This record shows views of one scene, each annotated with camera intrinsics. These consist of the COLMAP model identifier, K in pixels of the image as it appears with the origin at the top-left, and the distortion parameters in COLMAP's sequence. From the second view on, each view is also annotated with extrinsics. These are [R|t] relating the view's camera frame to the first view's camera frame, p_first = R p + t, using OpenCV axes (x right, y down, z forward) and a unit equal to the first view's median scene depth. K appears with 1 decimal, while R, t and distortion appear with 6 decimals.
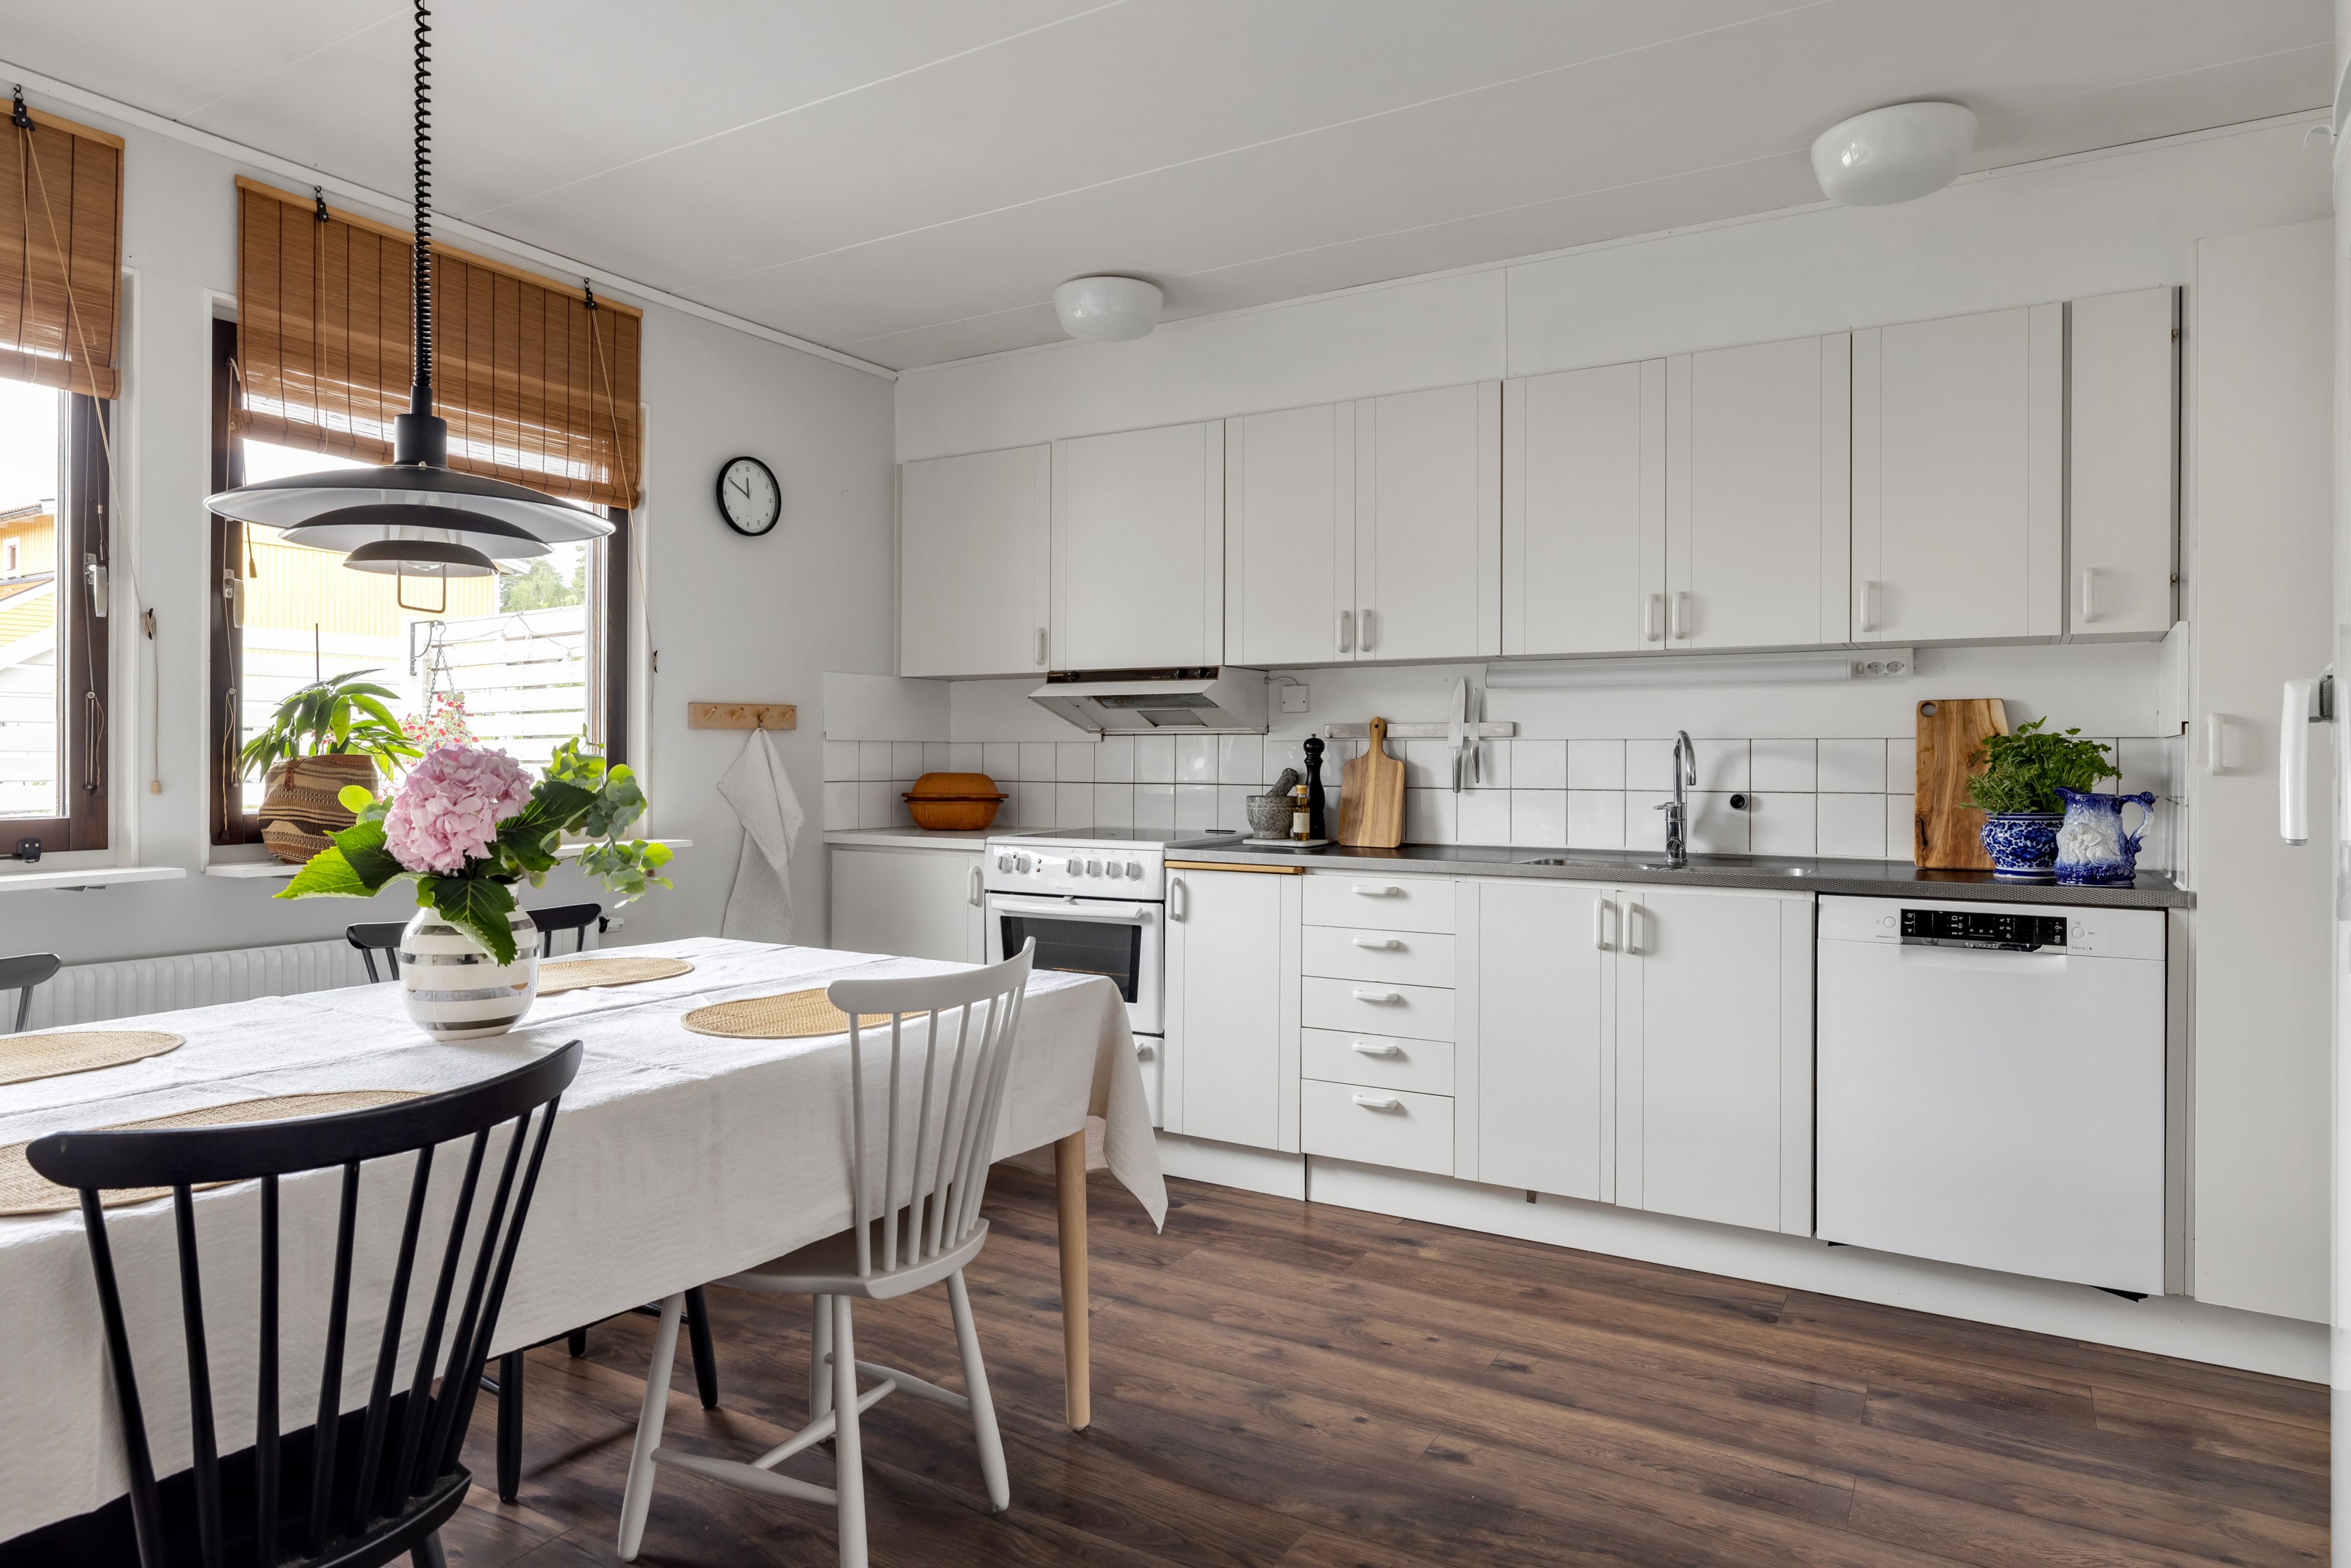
lens RADIAL K [[1374.3, 0, 1195.0], [0, 1374.3, 749.4], [0, 0, 1]] dist [-0.006275, 0.002350]
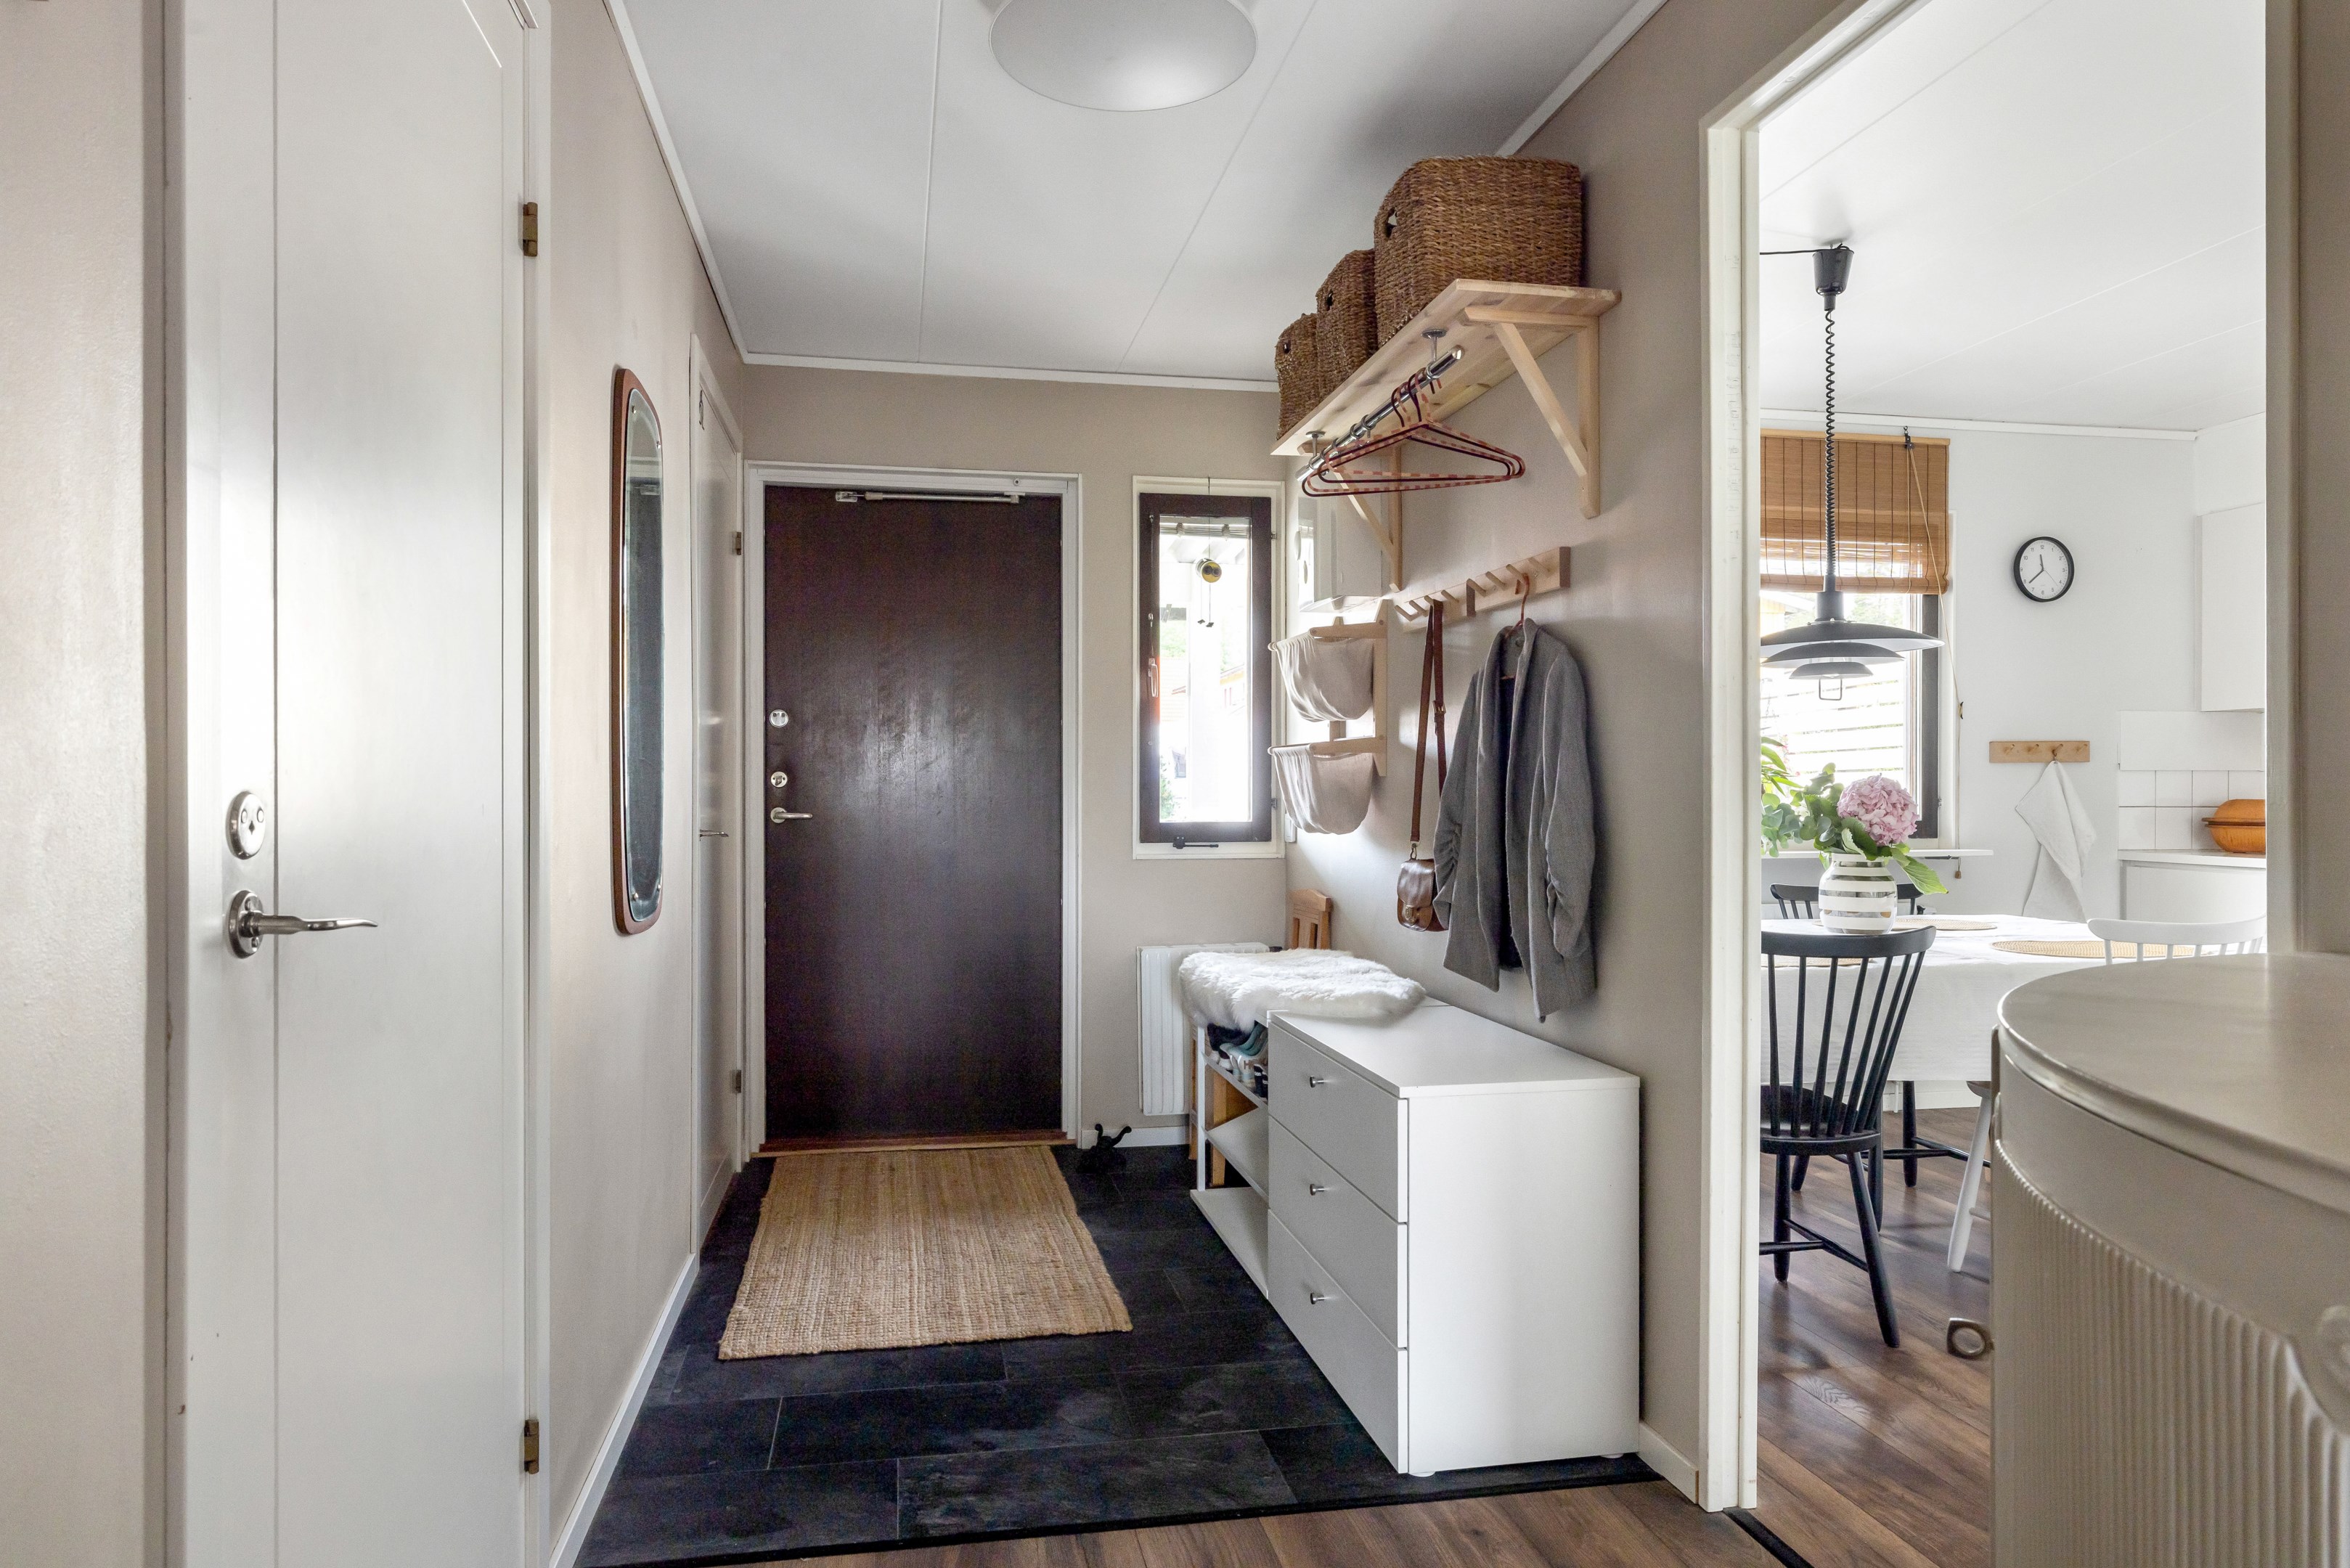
lens RADIAL K [[1385.7, 0, 1173.3], [0, 1385.7, 797.2], [0, 0, 1]] dist [-0.003242, 0.000064]
pose [[0.635906, -0.000133, -0.771767, 0.141486], [0.005260, 0.999978, 0.004162, 0.007857], [0.771749, -0.006706, 0.635892, -0.404538]]
